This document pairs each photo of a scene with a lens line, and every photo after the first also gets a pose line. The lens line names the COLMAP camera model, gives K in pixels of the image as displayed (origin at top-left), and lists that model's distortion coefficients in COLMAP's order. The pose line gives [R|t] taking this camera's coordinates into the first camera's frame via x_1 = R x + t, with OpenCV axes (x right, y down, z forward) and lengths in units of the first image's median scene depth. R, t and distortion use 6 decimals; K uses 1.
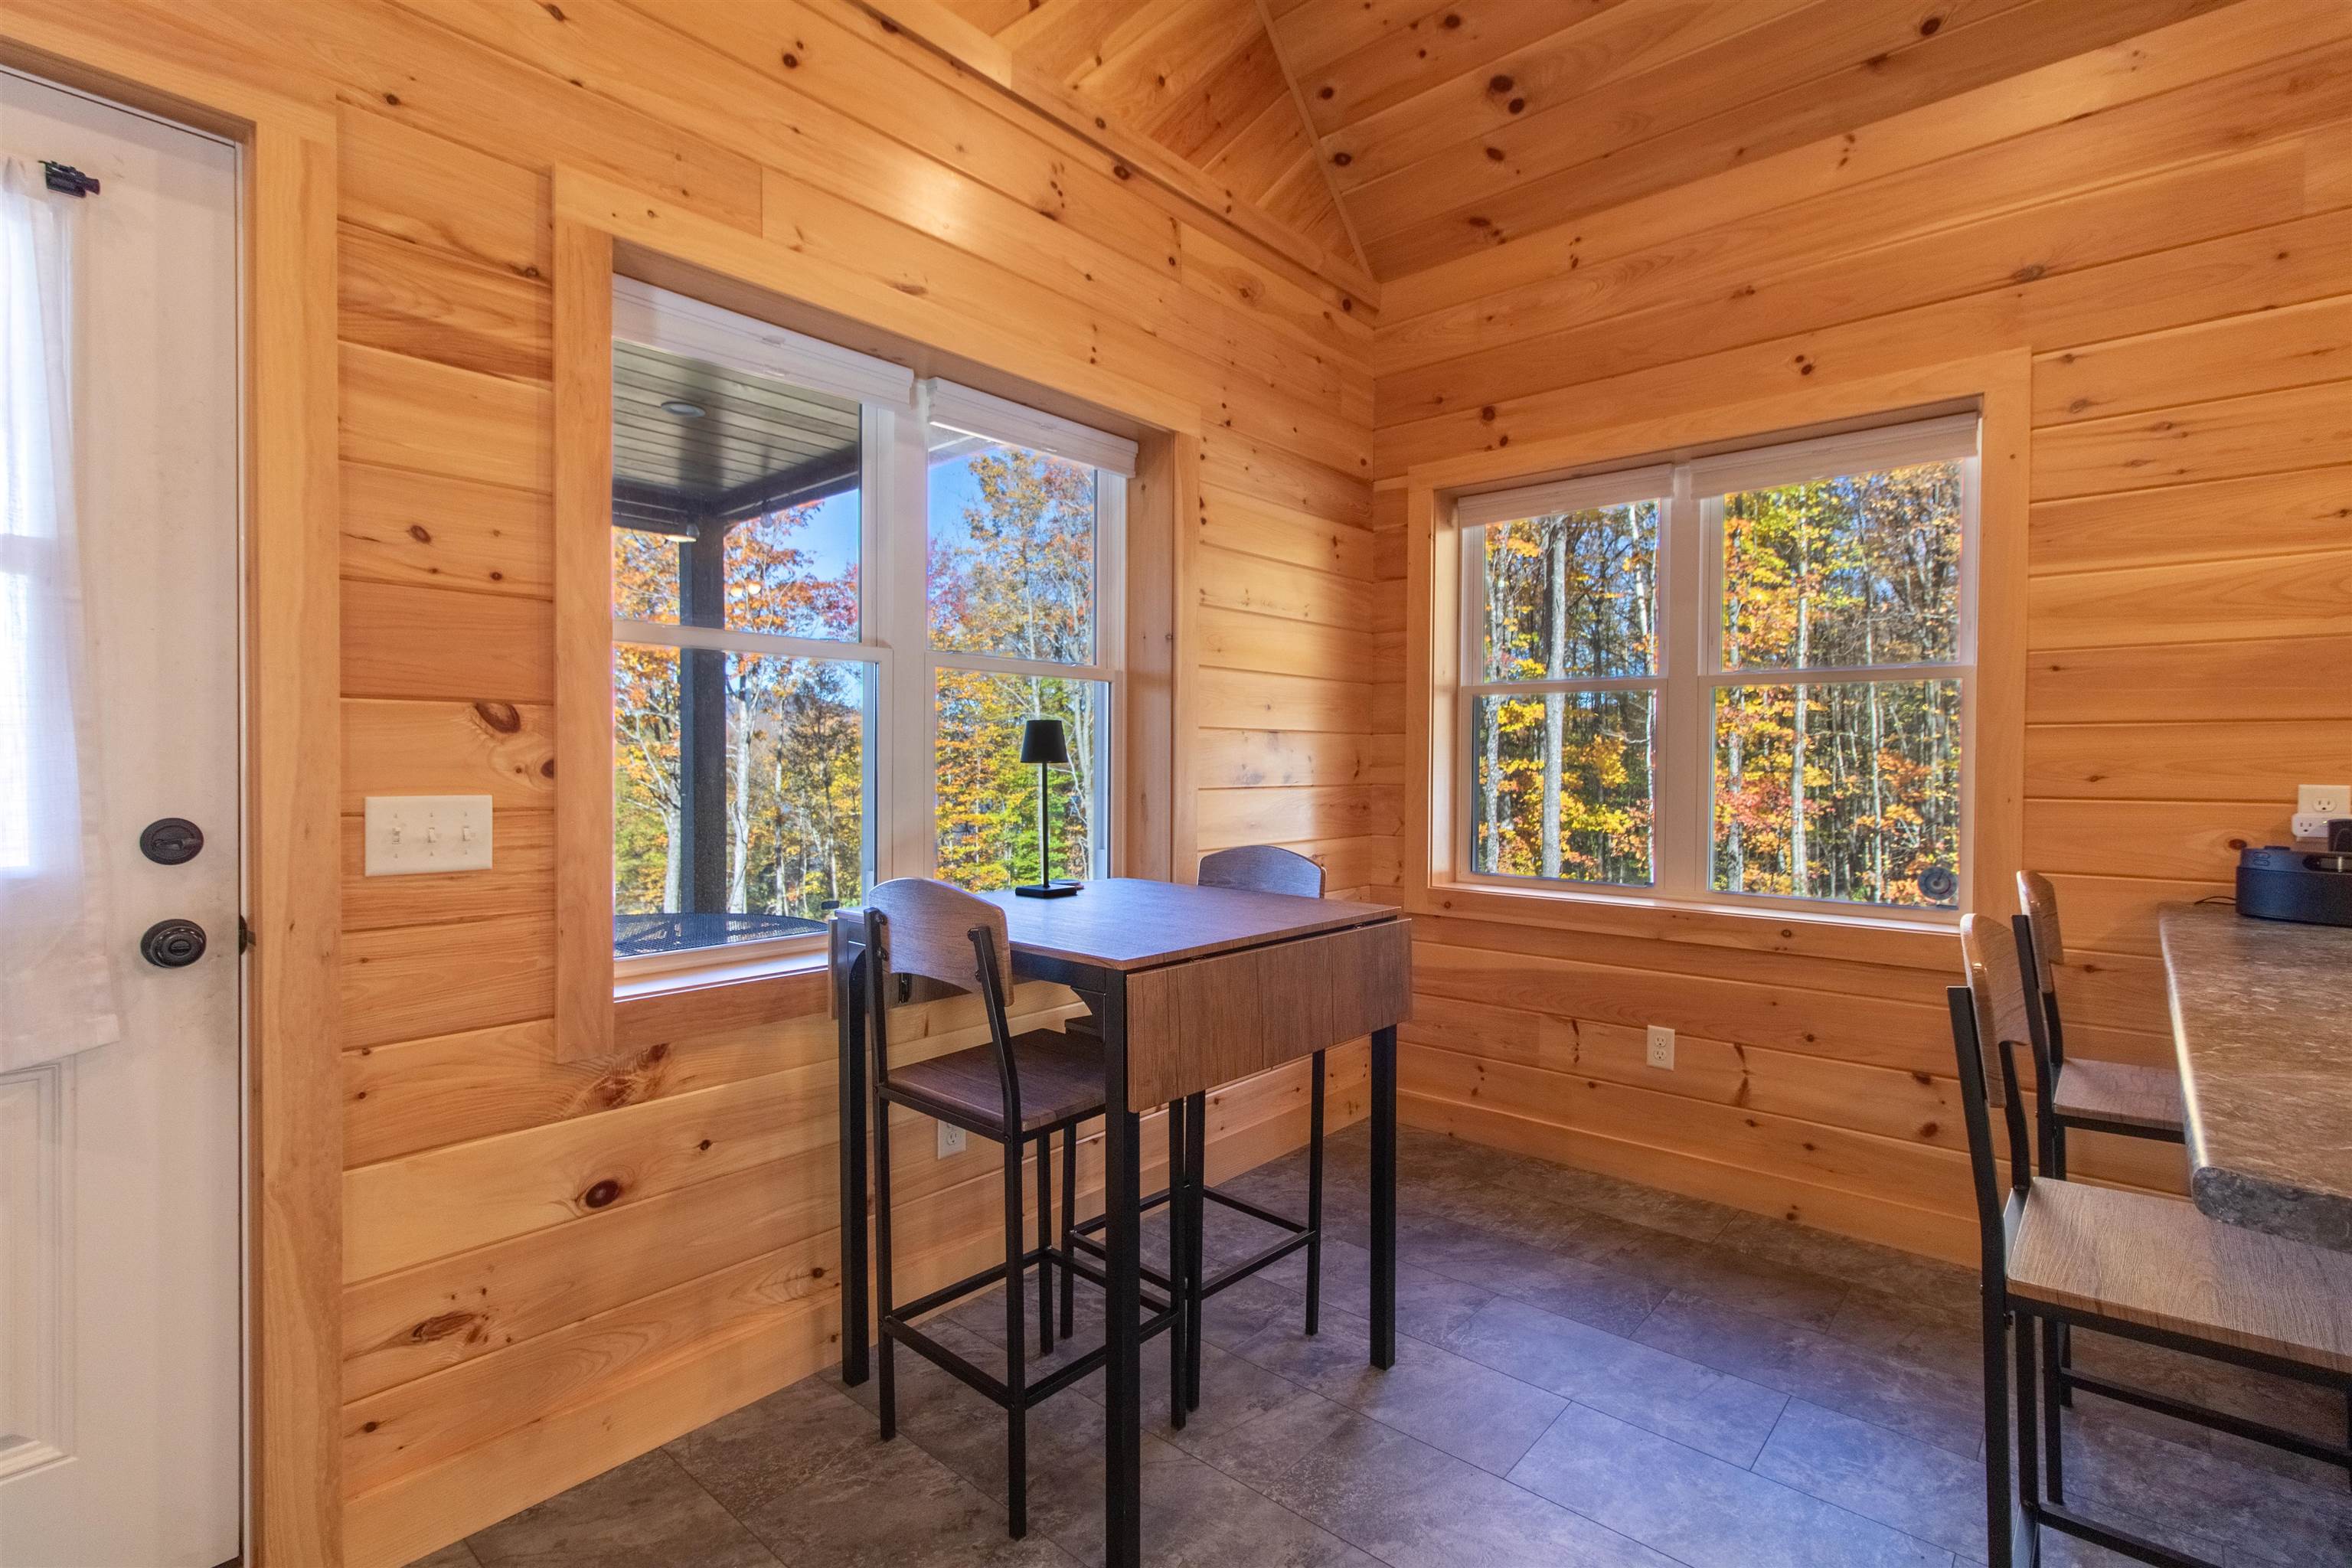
lens RADIAL K [[1083.8, 0, 1162.5], [0, 1083.8, 773.8], [0, 0, 1]] dist [0.004948, -0.000245]
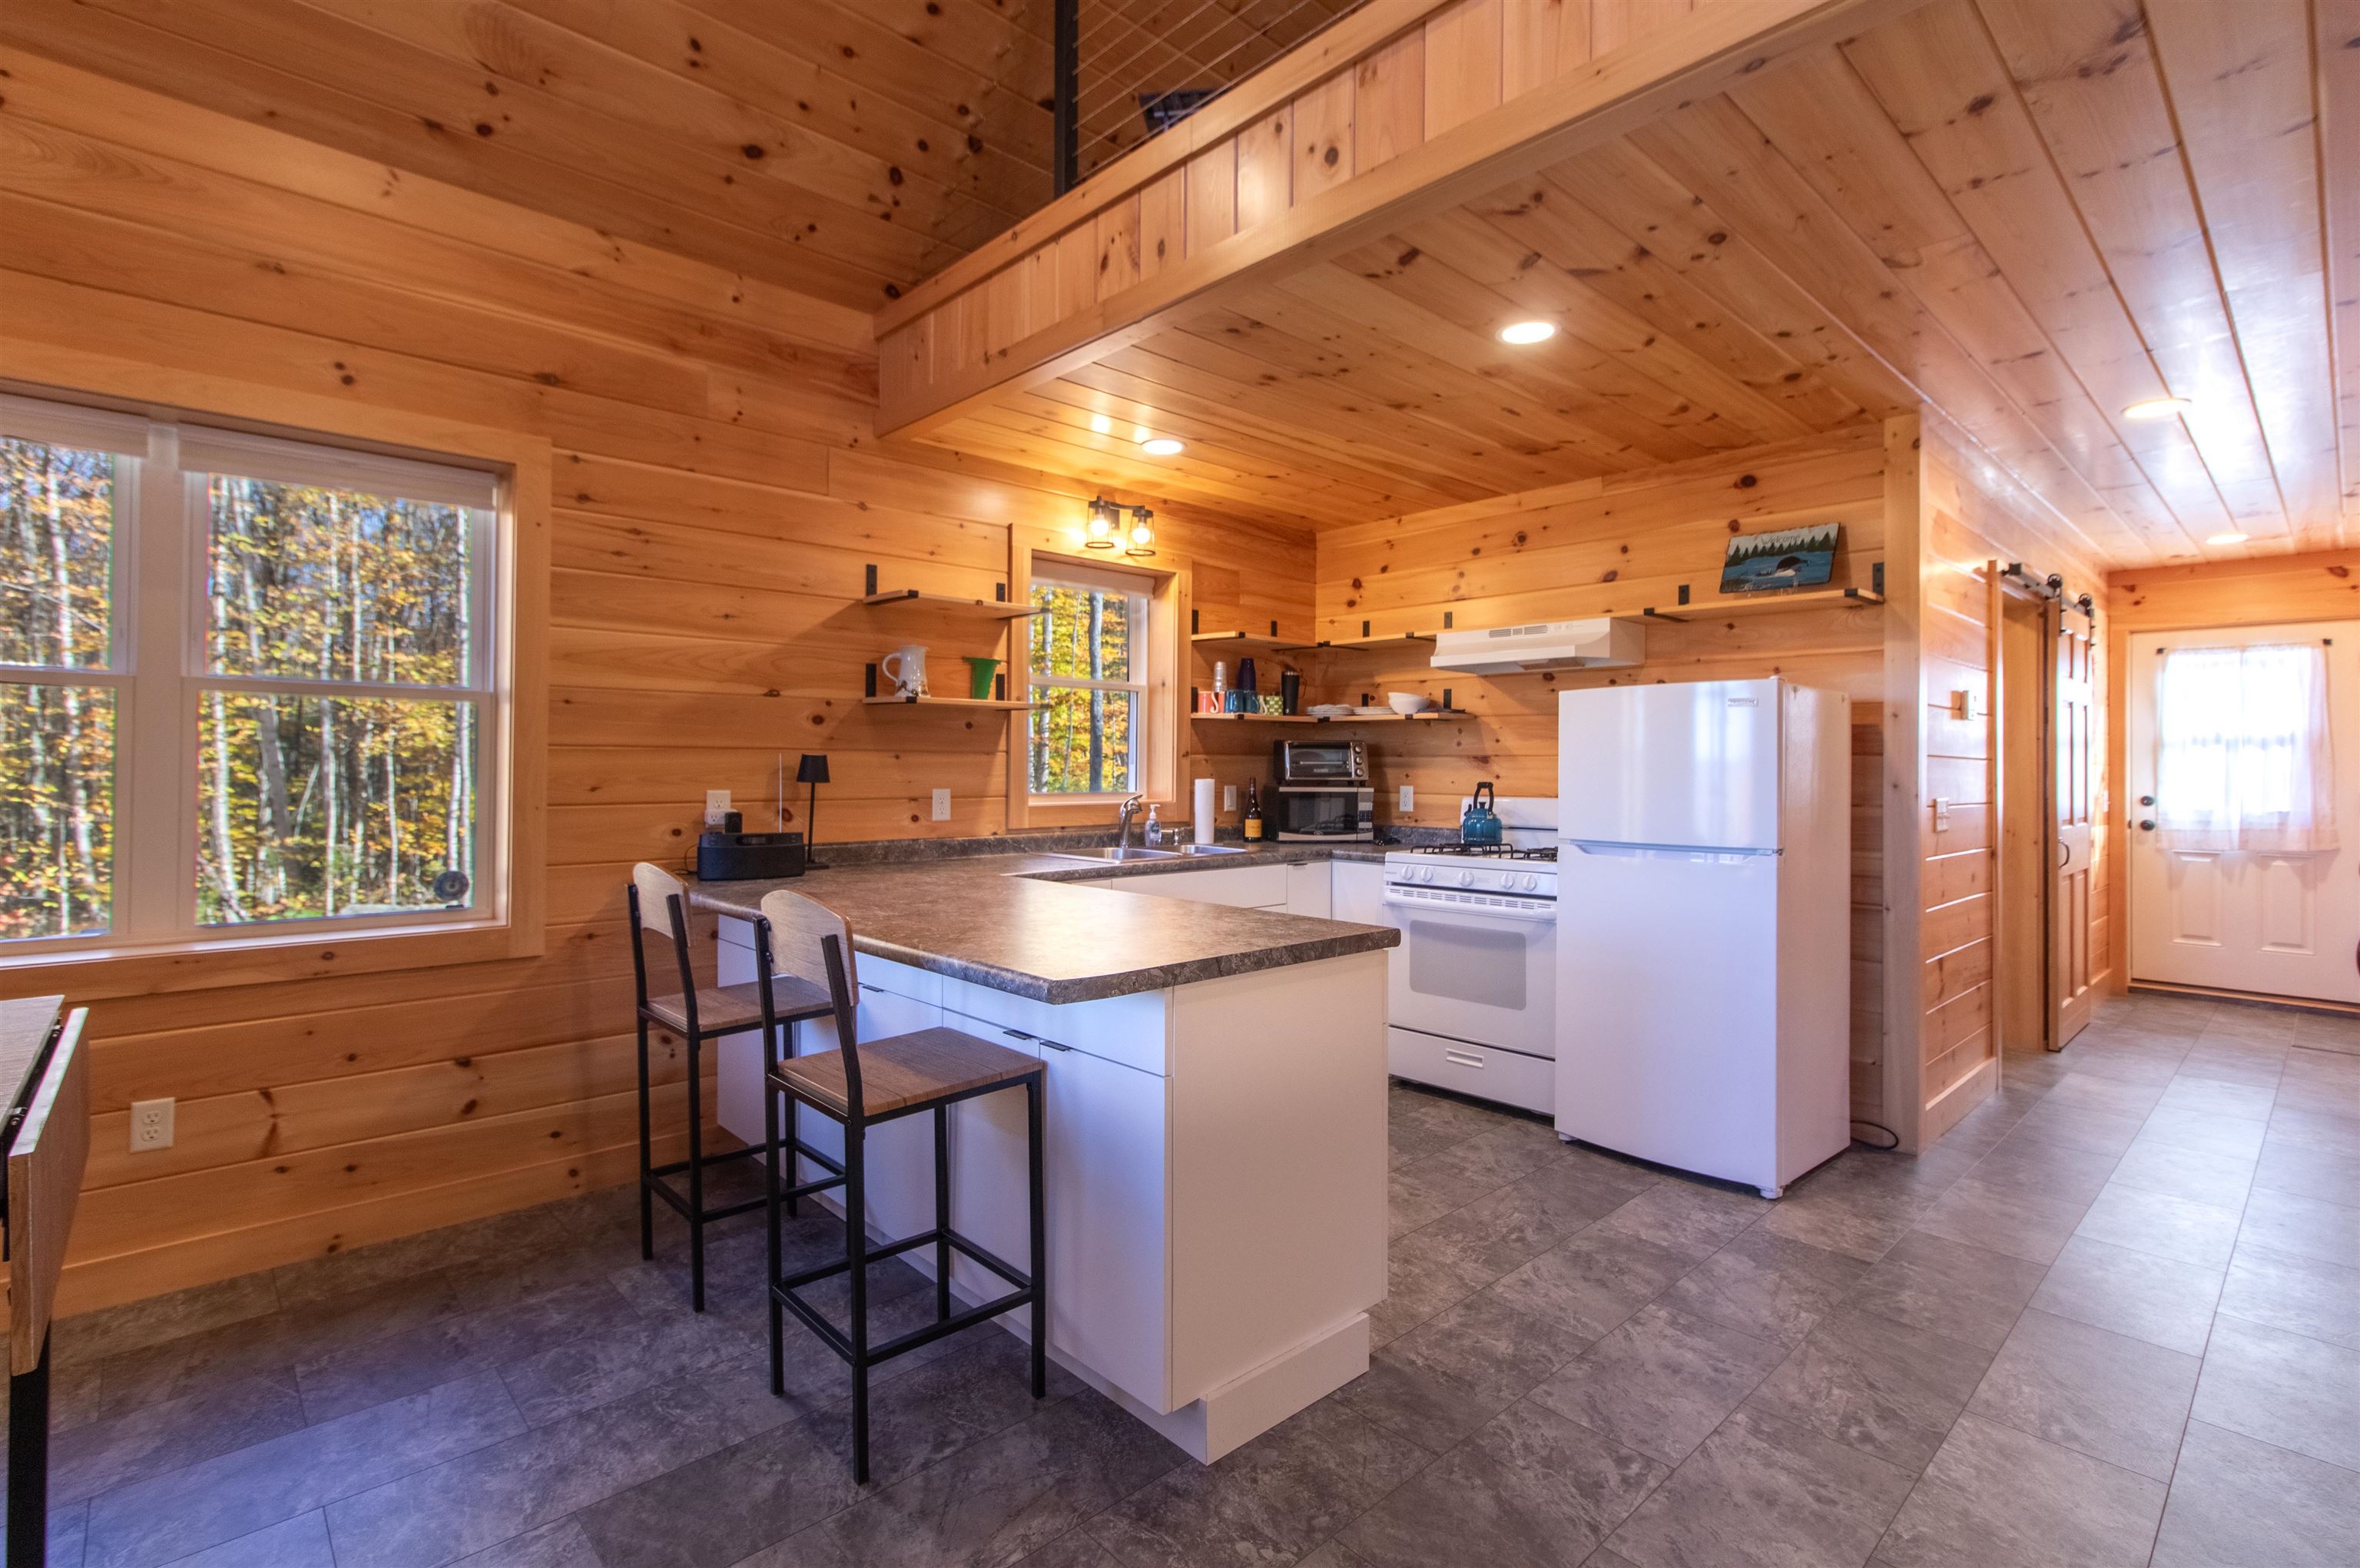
lens RADIAL K [[1099.5, 0, 1179.4], [0, 1099.5, 758.2], [0, 0, 1]] dist [0.002049, 0.000248]
pose [[0.095953, 0.004470, 0.995376, -0.398583], [0.006865, 0.999963, -0.005152, -0.022378], [-0.995362, 0.007327, 0.095919, 0.185108]]
